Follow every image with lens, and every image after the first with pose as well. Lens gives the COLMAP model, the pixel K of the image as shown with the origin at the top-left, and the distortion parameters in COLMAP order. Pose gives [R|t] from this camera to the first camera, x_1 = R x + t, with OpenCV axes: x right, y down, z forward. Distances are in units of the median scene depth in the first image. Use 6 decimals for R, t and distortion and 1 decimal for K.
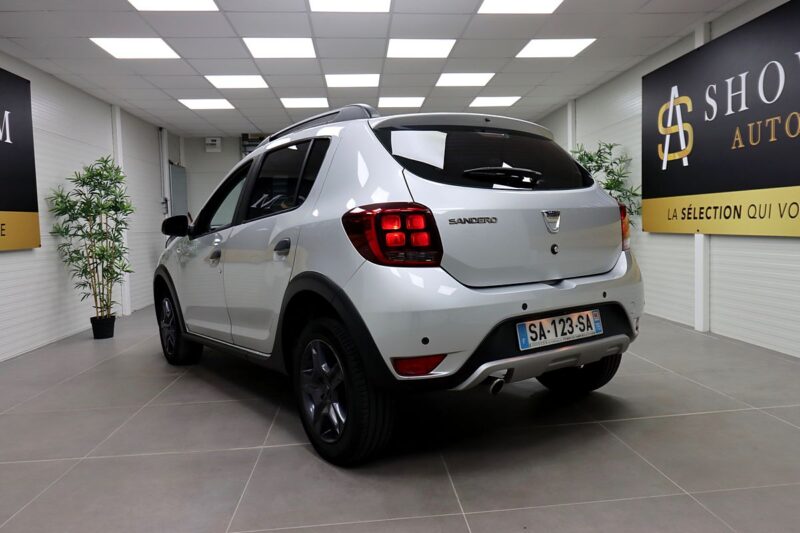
lens RADIAL K [[612.0, 0, 400.6], [0, 612.0, 257.4], [0, 0, 1]] dist [0.001554, 0.001580]
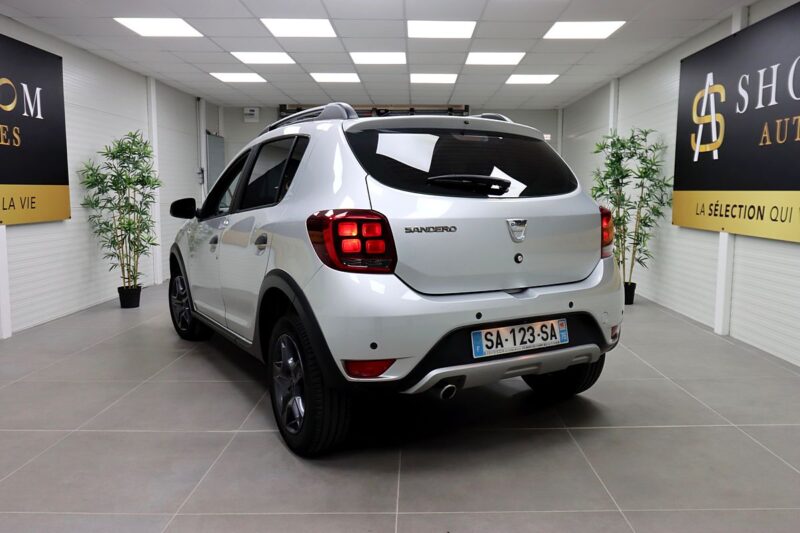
lens RADIAL K [[632.2, 0, 400.1], [0, 632.2, 257.0], [0, 0, 1]] dist [0.003666, 0.002161]
pose [[0.994901, 0.042373, -0.091518, 0.074714], [-0.037763, 0.997957, 0.051539, -0.029883], [0.093515, -0.047820, 0.994469, -0.022693]]
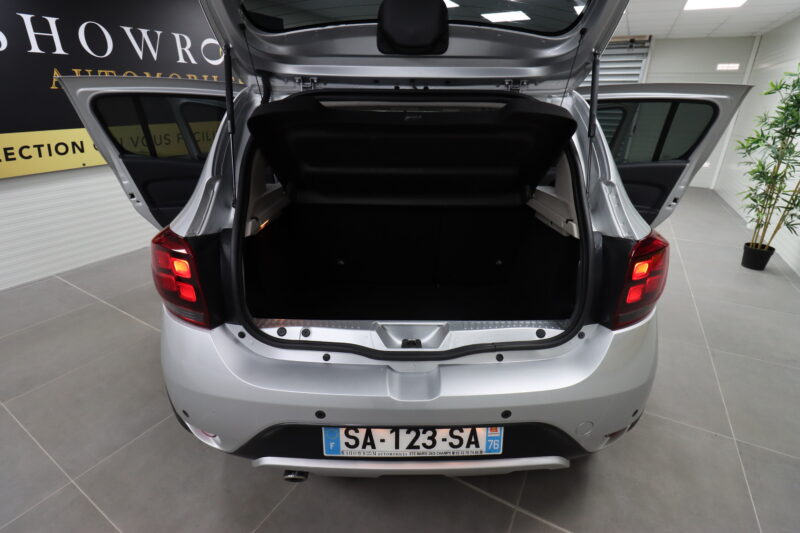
lens RADIAL K [[377.8, 0, 402.5], [0, 377.8, 263.8], [0, 0, 1]] dist [-0.022521, -0.000436]
pose [[0.831768, 0.257603, -0.491734, 0.198243], [-0.068470, 0.926654, 0.369626, -0.104397], [0.550884, -0.273774, 0.788400, 0.349858]]
